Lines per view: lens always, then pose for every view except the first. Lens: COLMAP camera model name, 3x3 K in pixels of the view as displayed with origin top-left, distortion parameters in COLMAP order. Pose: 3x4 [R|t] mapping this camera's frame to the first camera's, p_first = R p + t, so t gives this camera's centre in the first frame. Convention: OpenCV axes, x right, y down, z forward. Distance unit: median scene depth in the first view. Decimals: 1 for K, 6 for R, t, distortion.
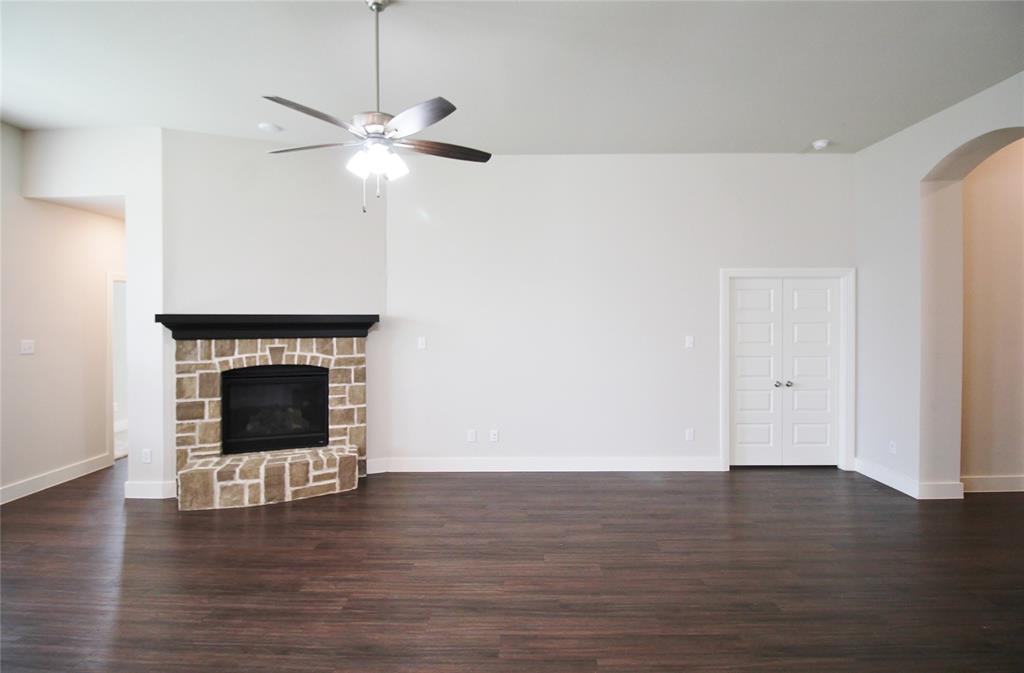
lens RADIAL K [[473.5, 0, 536.2], [0, 473.5, 323.6], [0, 0, 1]] dist [-0.015337, -0.000604]
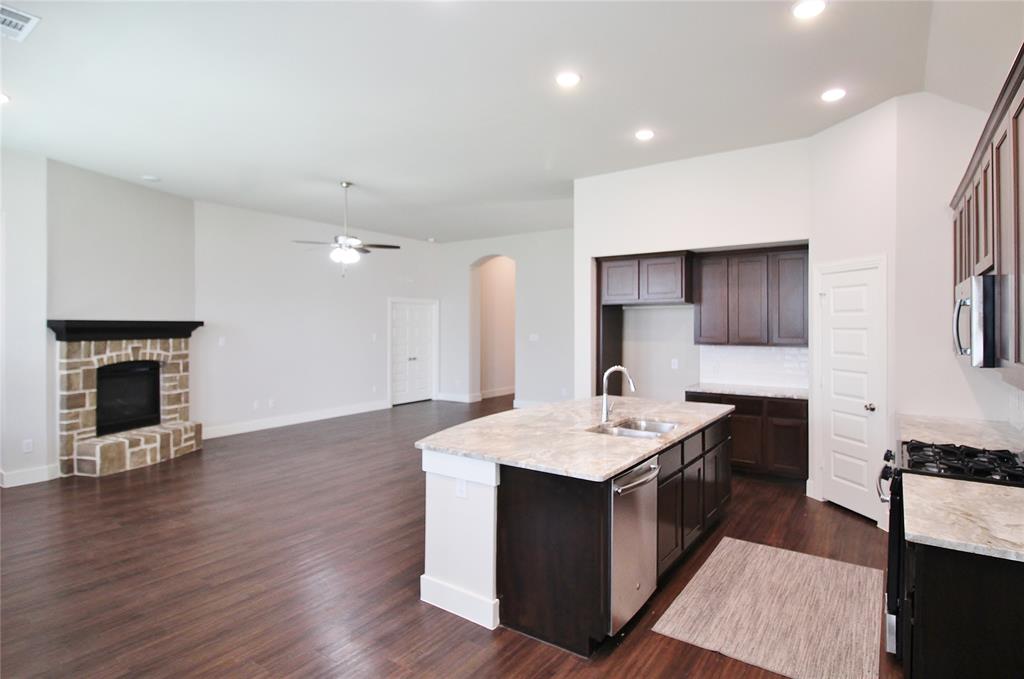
lens RADIAL K [[540.7, 0, 512.1], [0, 540.7, 324.8], [0, 0, 1]] dist [0.000077, 0.000019]
pose [[0.573440, 0.000358, 0.819248, -1.201132], [0.011492, 0.999898, -0.008481, 0.016342], [-0.819167, 0.014278, 0.573377, -0.680683]]
